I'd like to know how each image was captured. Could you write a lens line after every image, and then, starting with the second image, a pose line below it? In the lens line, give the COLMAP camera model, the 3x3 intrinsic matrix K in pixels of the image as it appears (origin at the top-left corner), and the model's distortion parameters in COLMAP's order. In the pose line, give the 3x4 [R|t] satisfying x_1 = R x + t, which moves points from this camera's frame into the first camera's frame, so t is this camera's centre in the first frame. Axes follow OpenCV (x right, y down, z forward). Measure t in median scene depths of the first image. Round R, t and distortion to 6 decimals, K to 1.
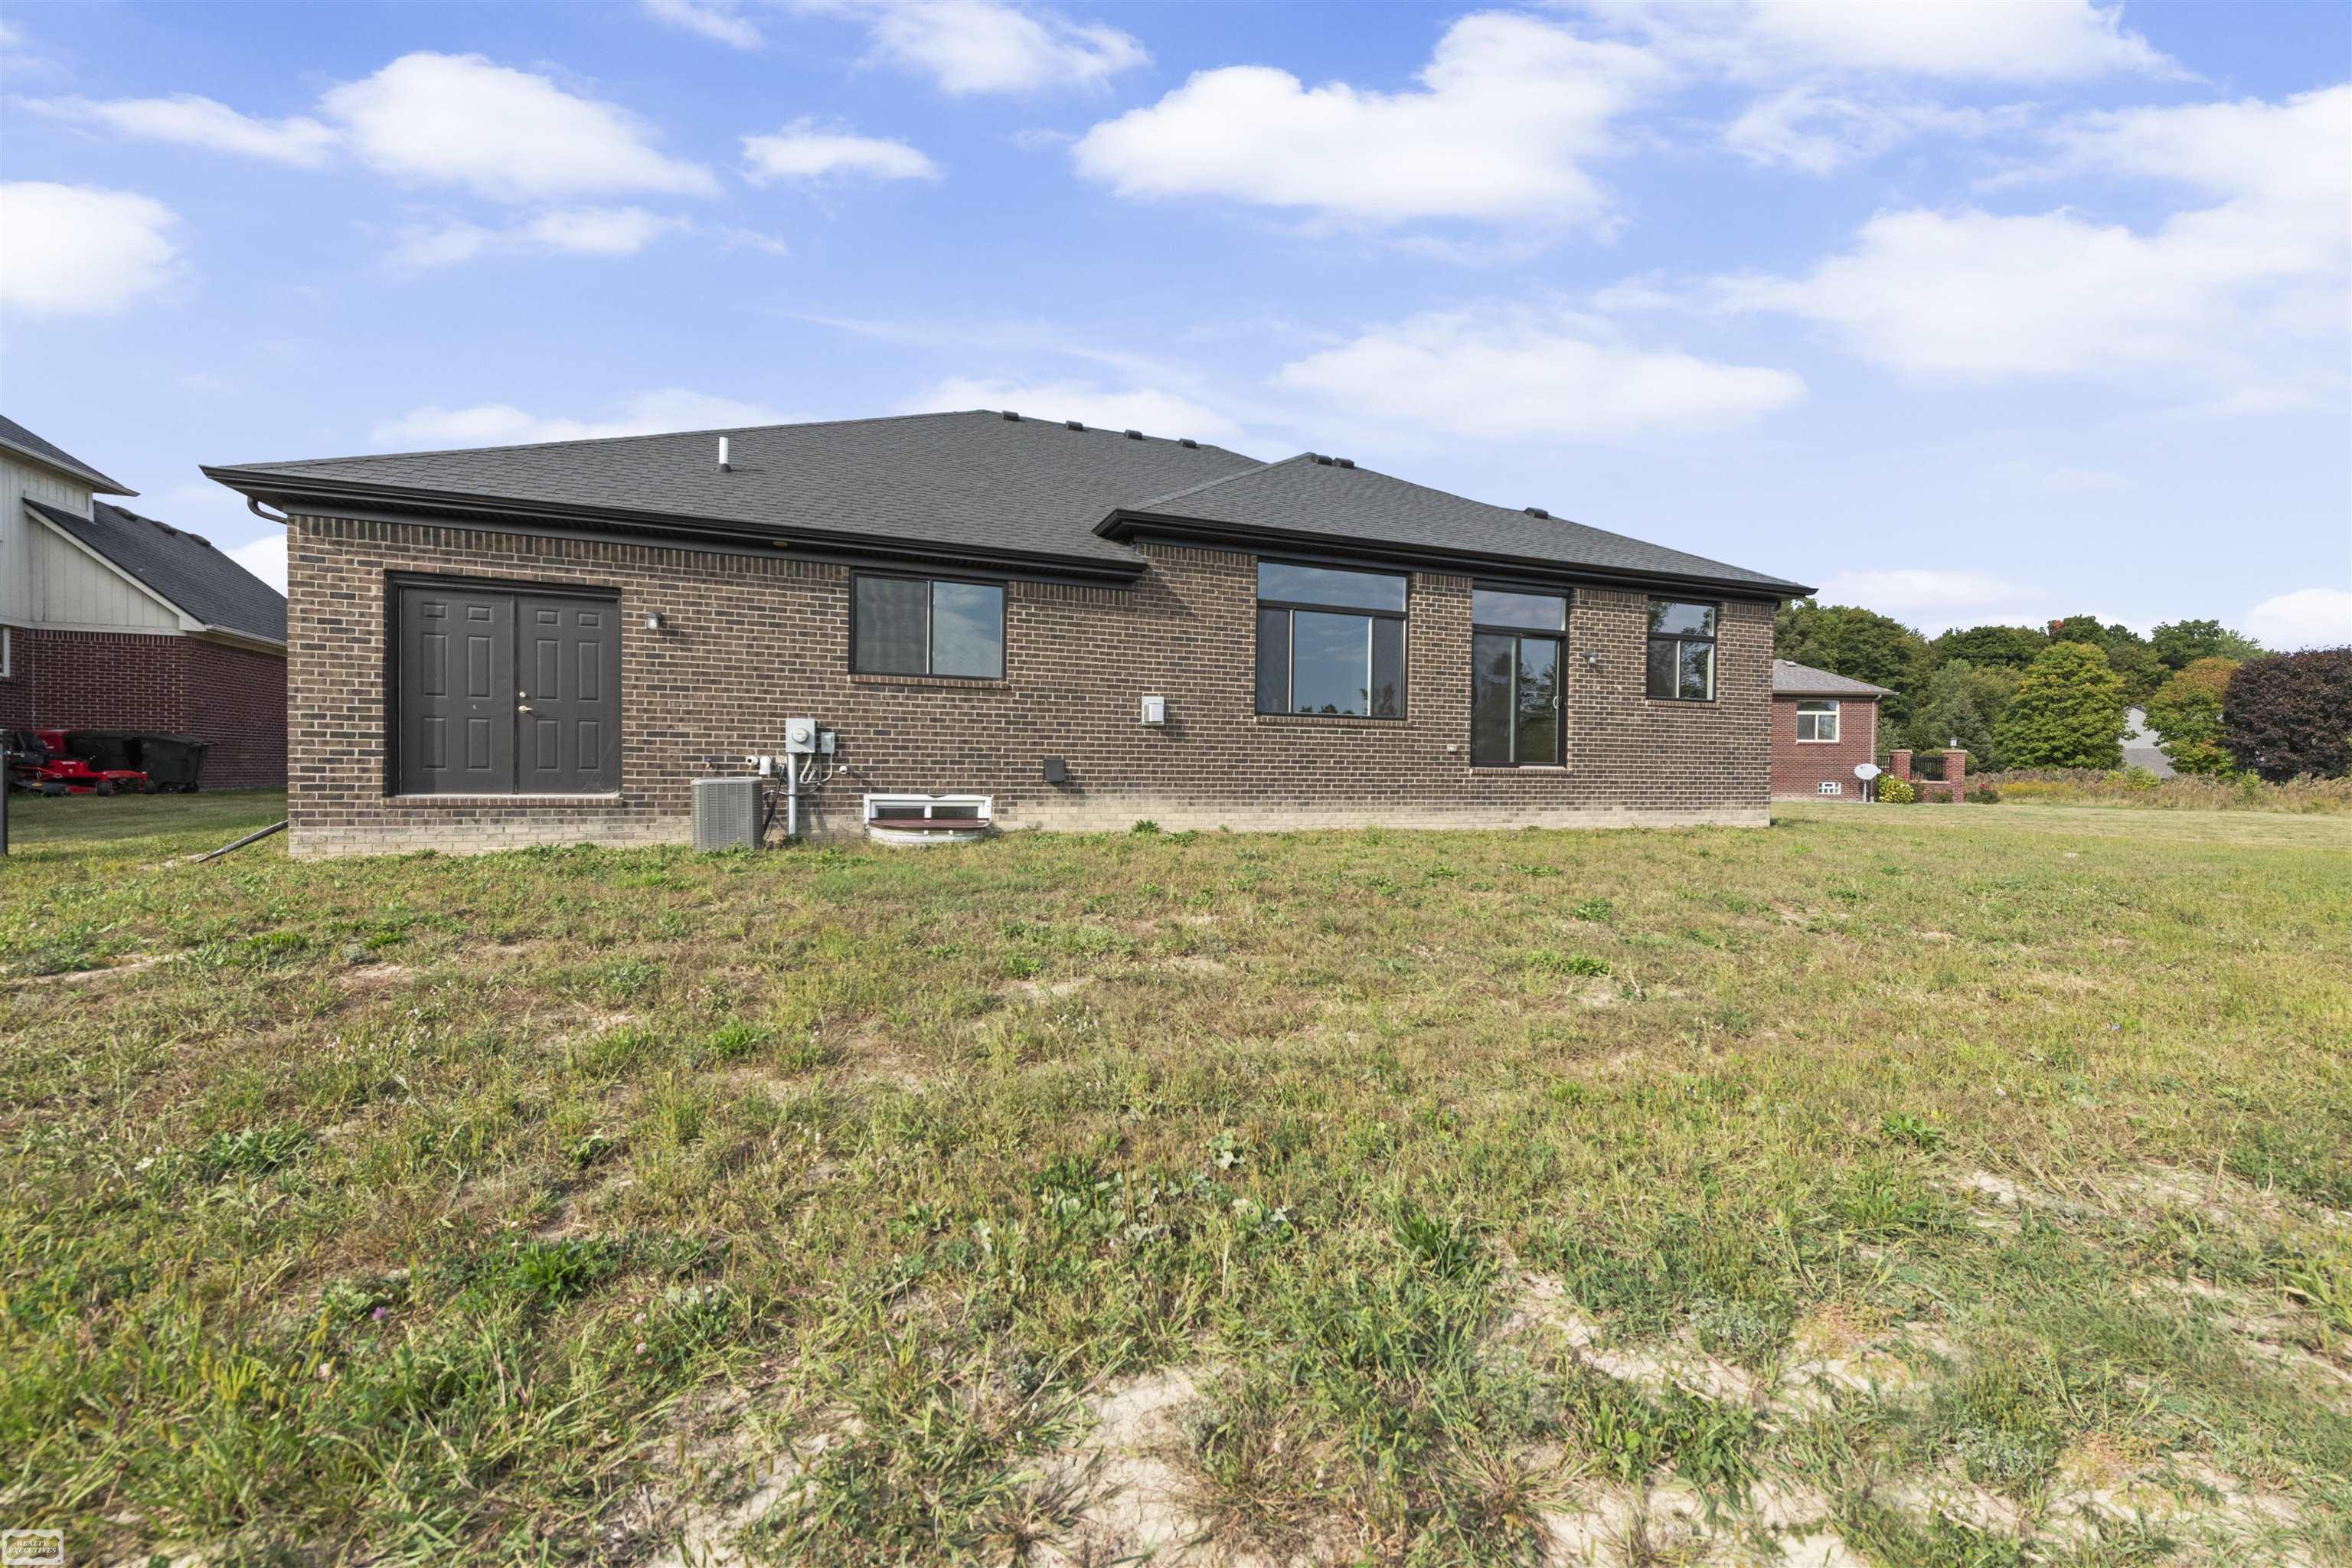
lens RADIAL K [[955.5, 0, 1171.8], [0, 955.5, 780.4], [0, 0, 1]] dist [0.021137, 0.000781]
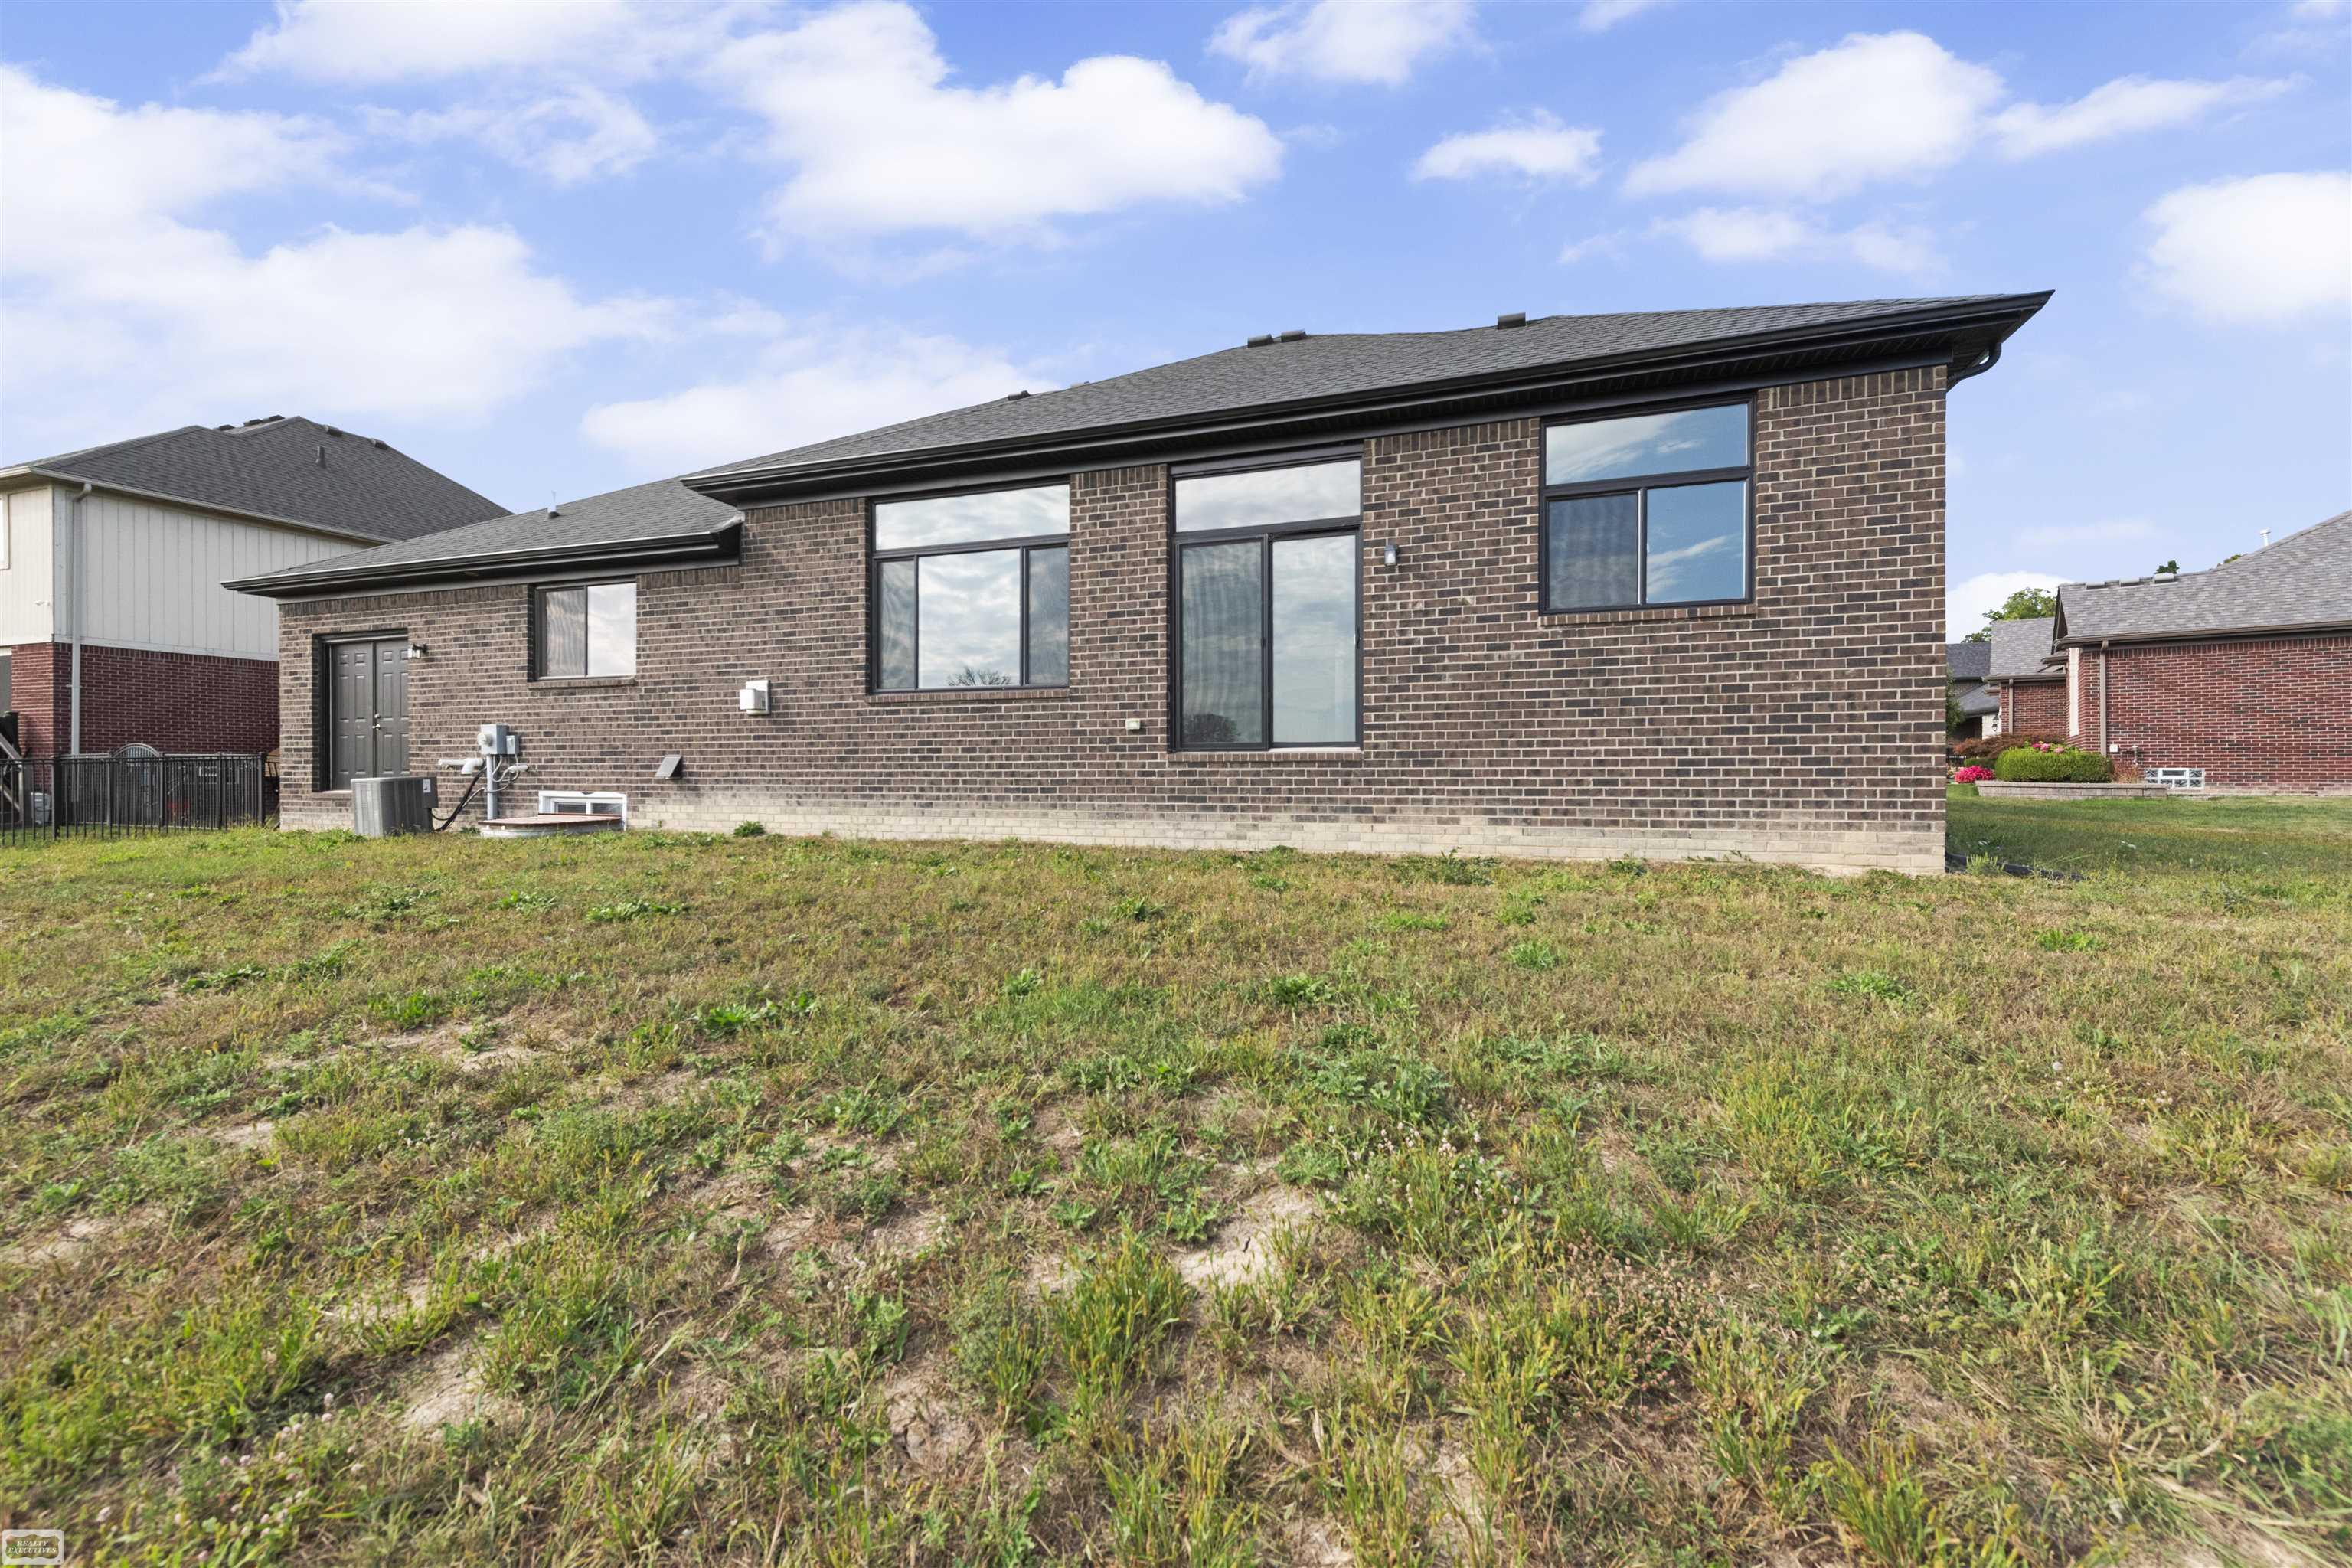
lens RADIAL K [[955.5, 0, 1175.8], [0, 955.5, 774.0], [0, 0, 1]] dist [0.021137, 0.000781]
pose [[0.753777, -0.012614, -0.657010, 0.849339], [0.002985, 0.999871, -0.015772, 0.013167], [0.657124, 0.009927, 0.753717, 0.583896]]
